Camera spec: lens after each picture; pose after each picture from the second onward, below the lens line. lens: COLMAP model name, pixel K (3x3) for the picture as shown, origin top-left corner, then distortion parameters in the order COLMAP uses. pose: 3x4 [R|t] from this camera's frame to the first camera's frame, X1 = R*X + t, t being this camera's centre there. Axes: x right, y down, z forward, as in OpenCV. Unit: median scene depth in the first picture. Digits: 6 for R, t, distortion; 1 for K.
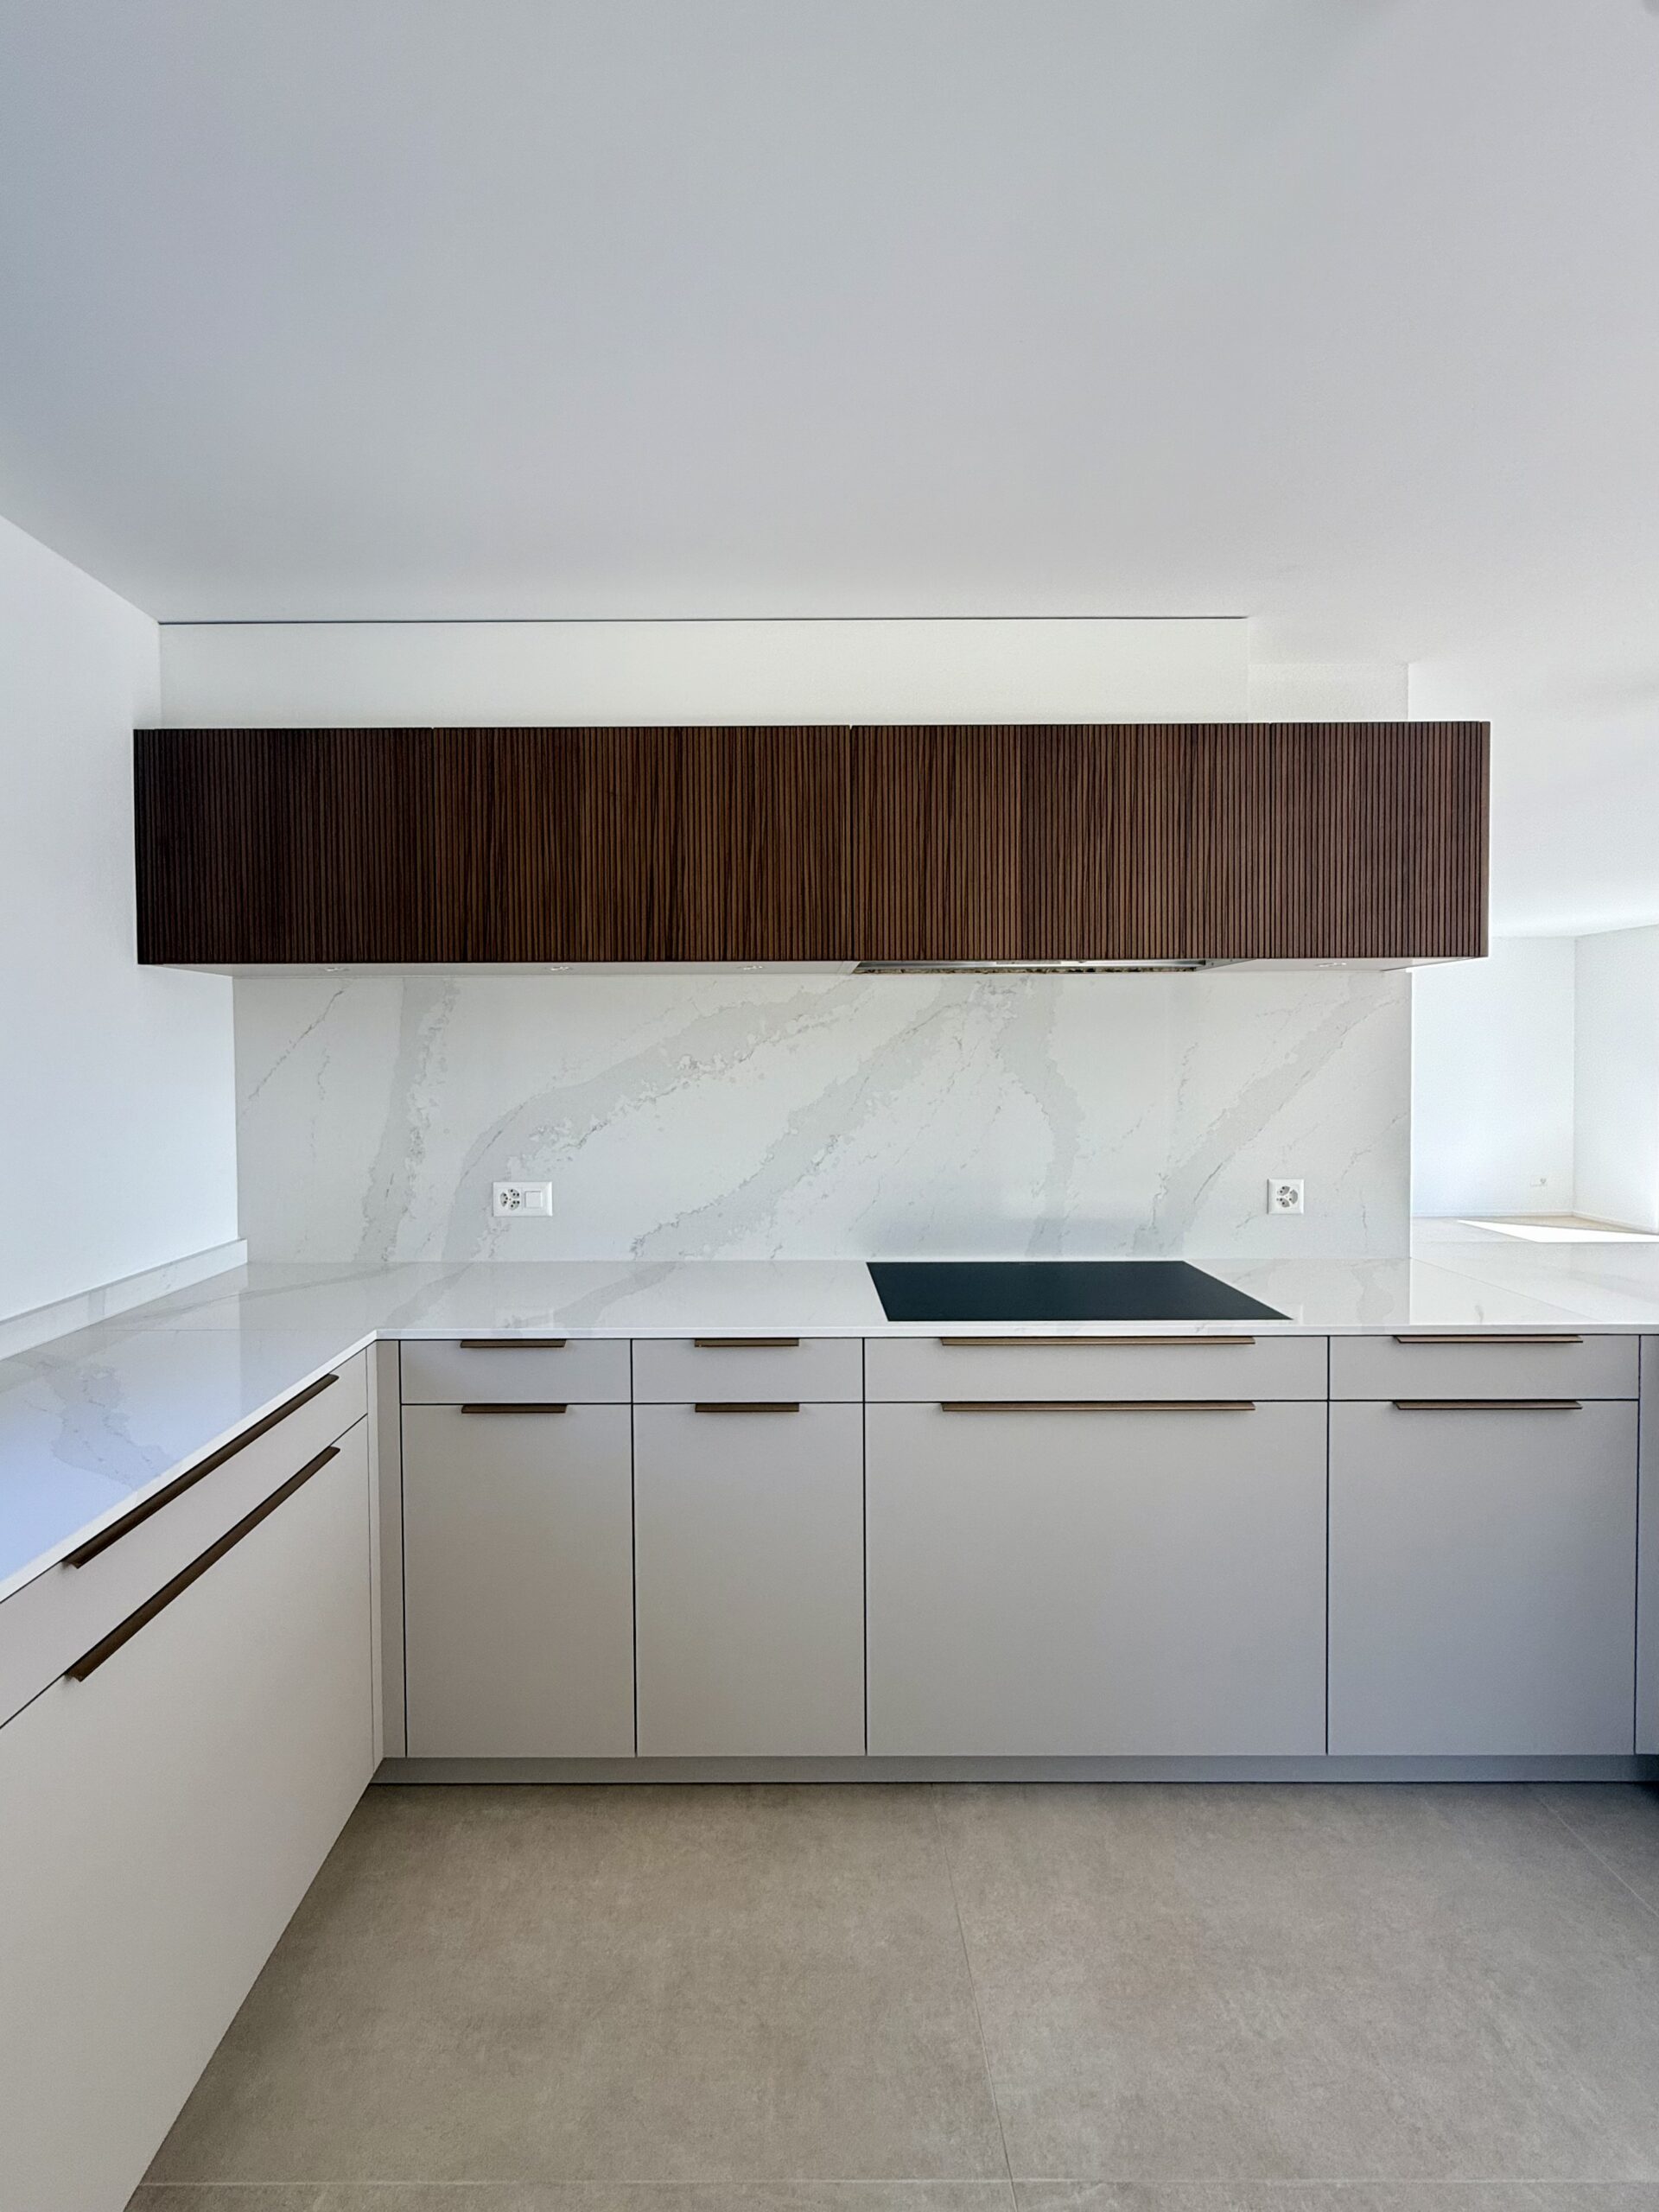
lens RADIAL K [[934.4, 0, 810.1], [0, 934.4, 1074.7], [0, 0, 1]] dist [-0.001549, -0.000670]
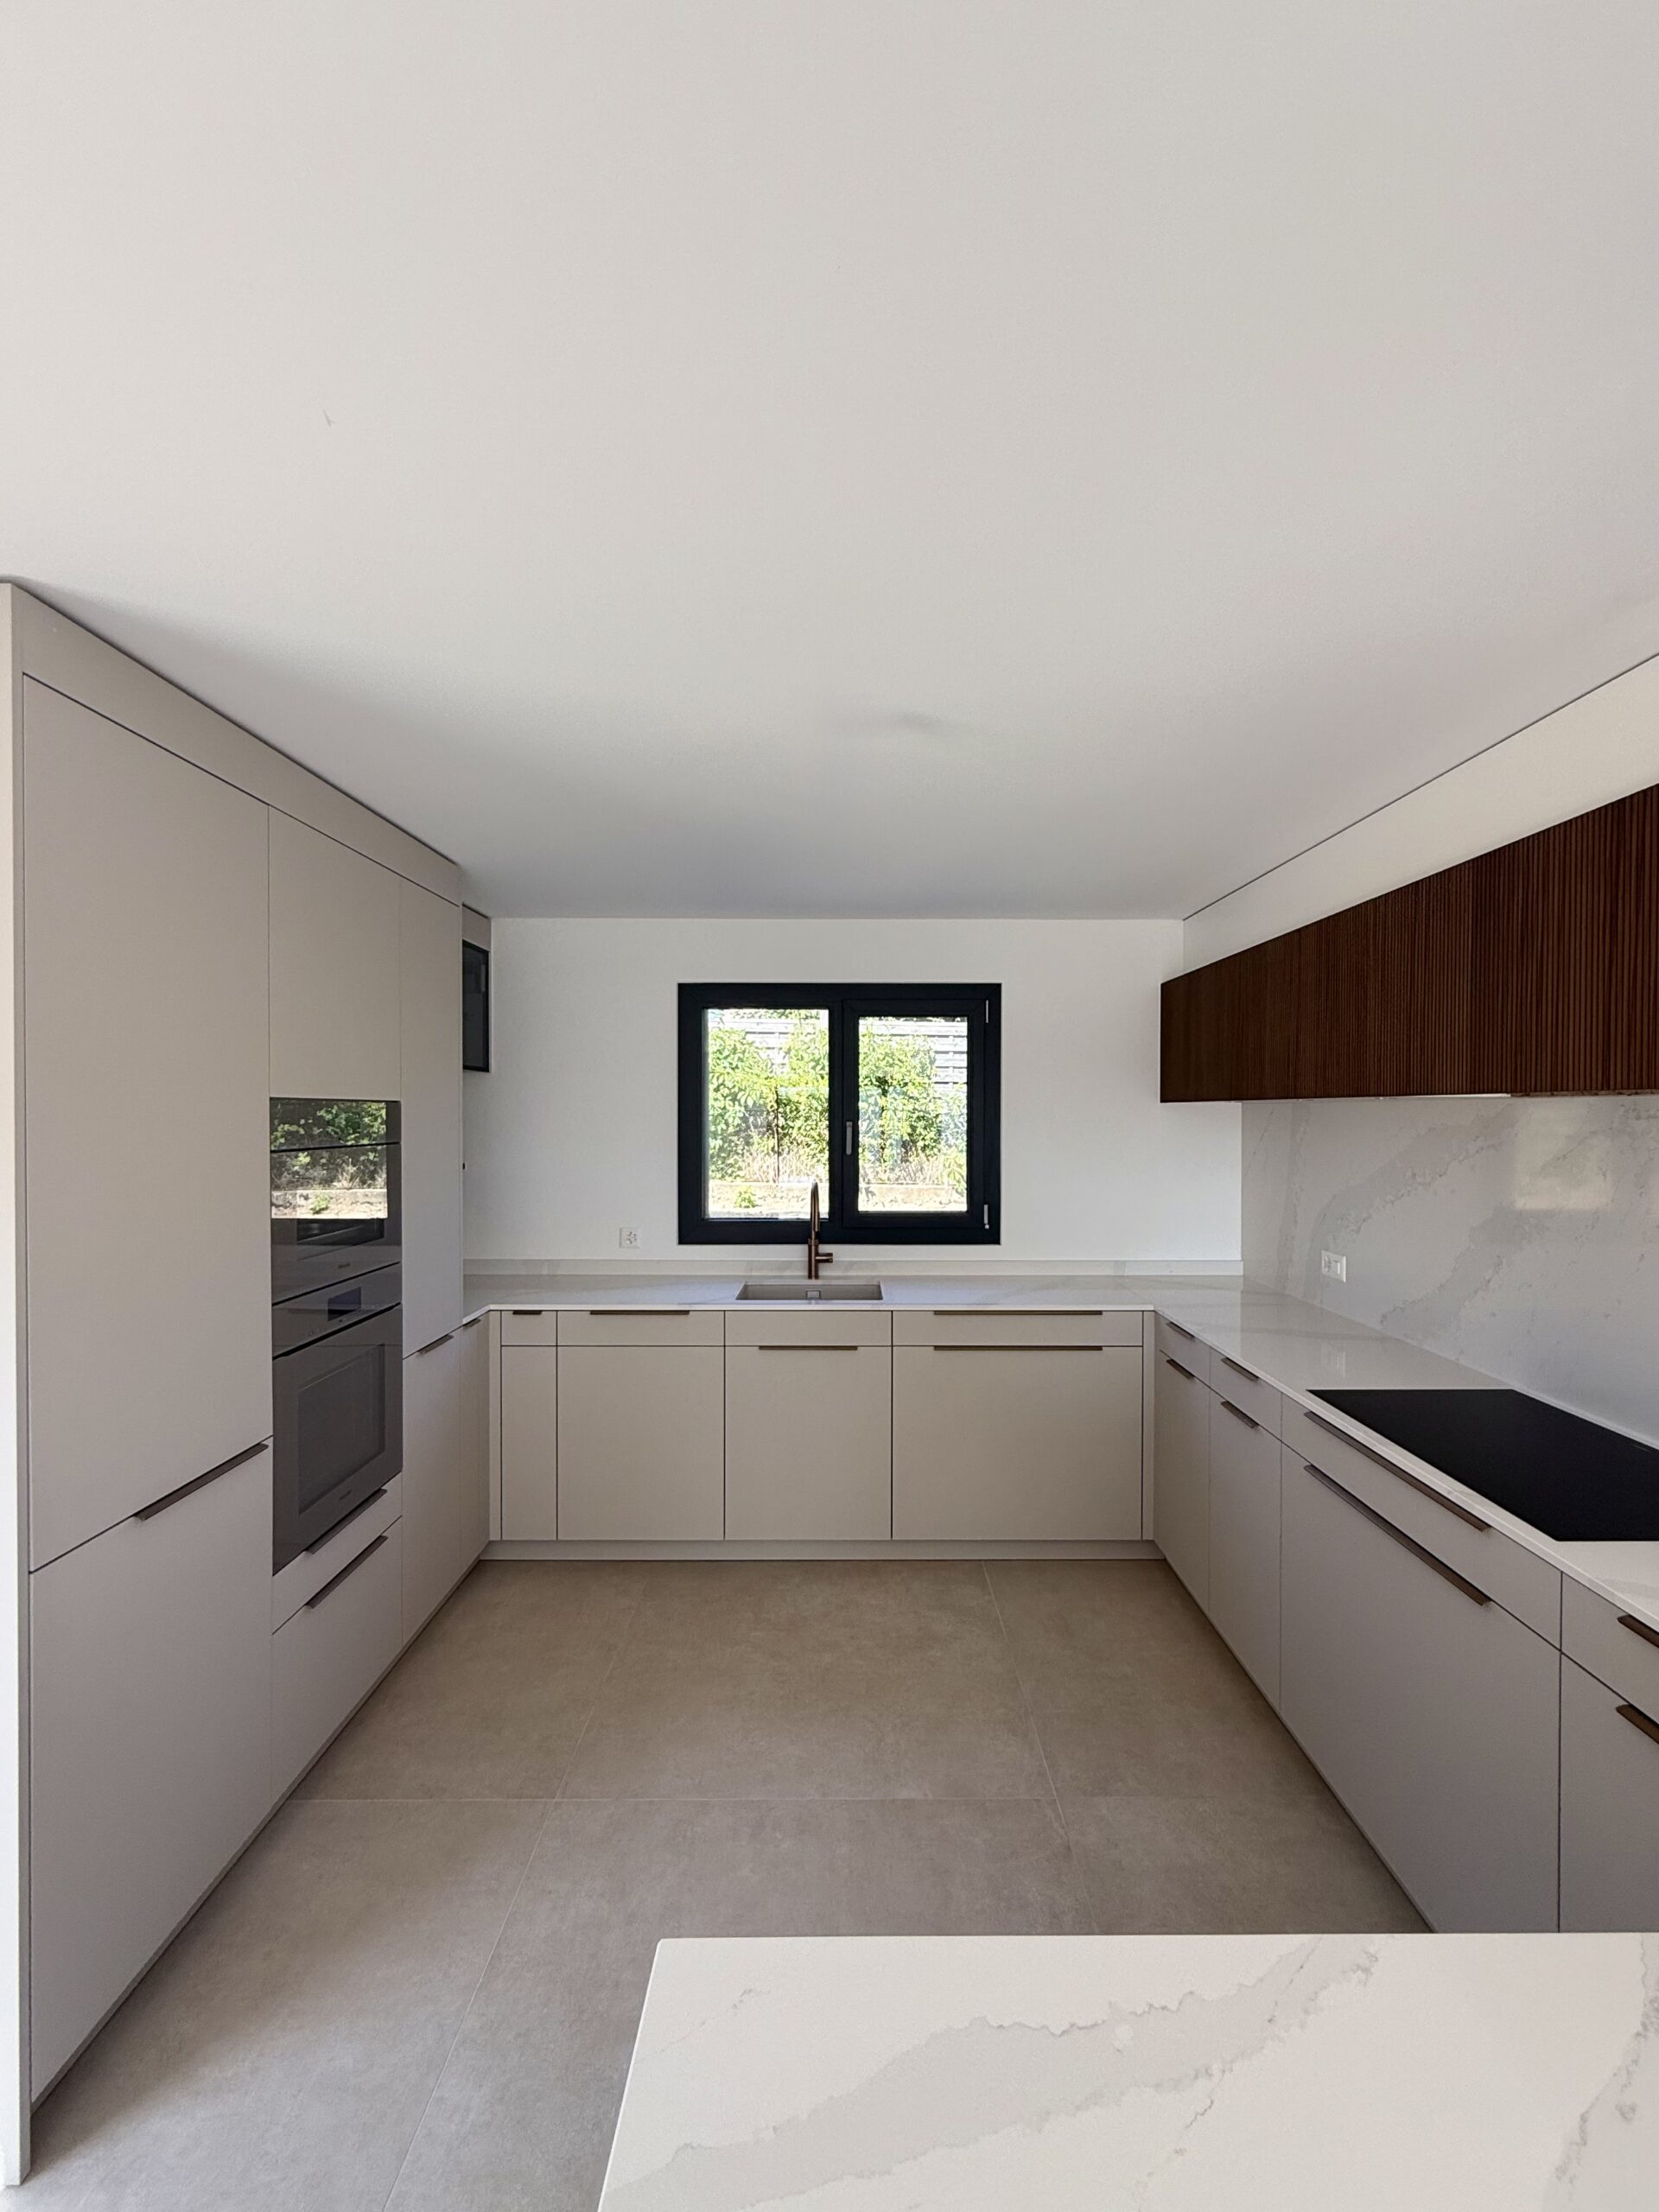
lens RADIAL K [[934.4, 0, 835.3], [0, 934.4, 1110.3], [0, 0, 1]] dist [-0.001549, -0.000670]
pose [[-0.011367, 0.005738, -0.999919, 1.052472], [-0.020102, 0.999780, 0.005966, -0.085703], [0.999733, 0.020168, -0.011249, 0.287174]]
